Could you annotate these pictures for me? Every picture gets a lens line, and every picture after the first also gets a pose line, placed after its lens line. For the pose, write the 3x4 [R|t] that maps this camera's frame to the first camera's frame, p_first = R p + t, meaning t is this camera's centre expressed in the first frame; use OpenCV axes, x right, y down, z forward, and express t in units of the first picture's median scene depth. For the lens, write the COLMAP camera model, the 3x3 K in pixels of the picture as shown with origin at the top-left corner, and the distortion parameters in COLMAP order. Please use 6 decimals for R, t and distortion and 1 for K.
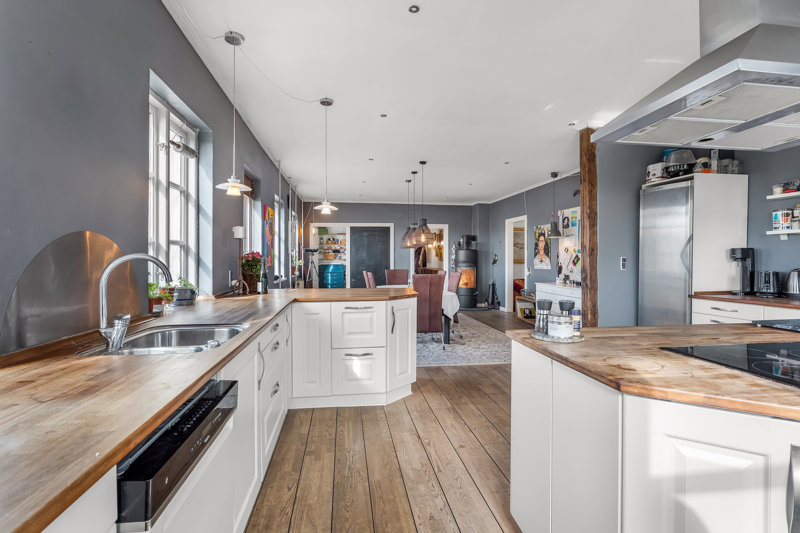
lens RADIAL K [[377.5, 0, 390.5], [0, 377.5, 257.9], [0, 0, 1]] dist [-0.001069, -0.002612]
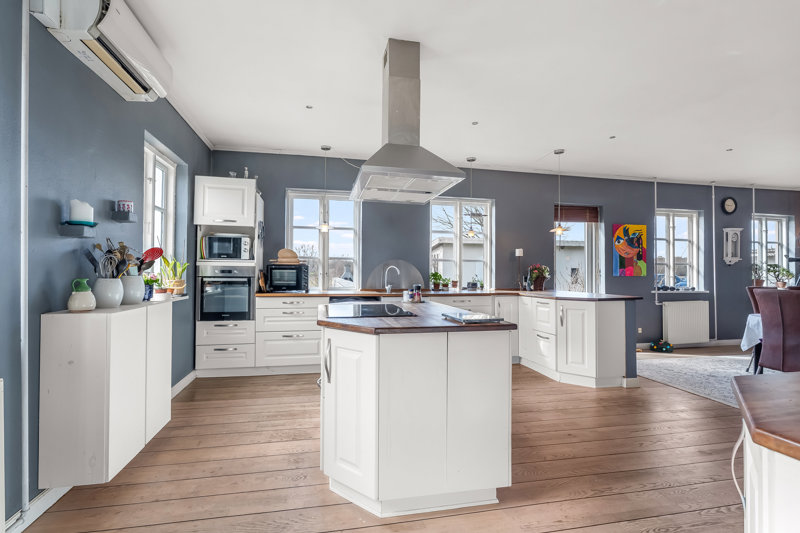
lens RADIAL K [[377.5, 0, 396.0], [0, 377.5, 270.2], [0, 0, 1]] dist [-0.001069, -0.002612]
pose [[0.080448, -0.003550, -0.996752, 0.764447], [-0.004946, 0.999980, -0.003961, 0.013266], [0.996747, 0.005249, 0.080429, 0.220782]]
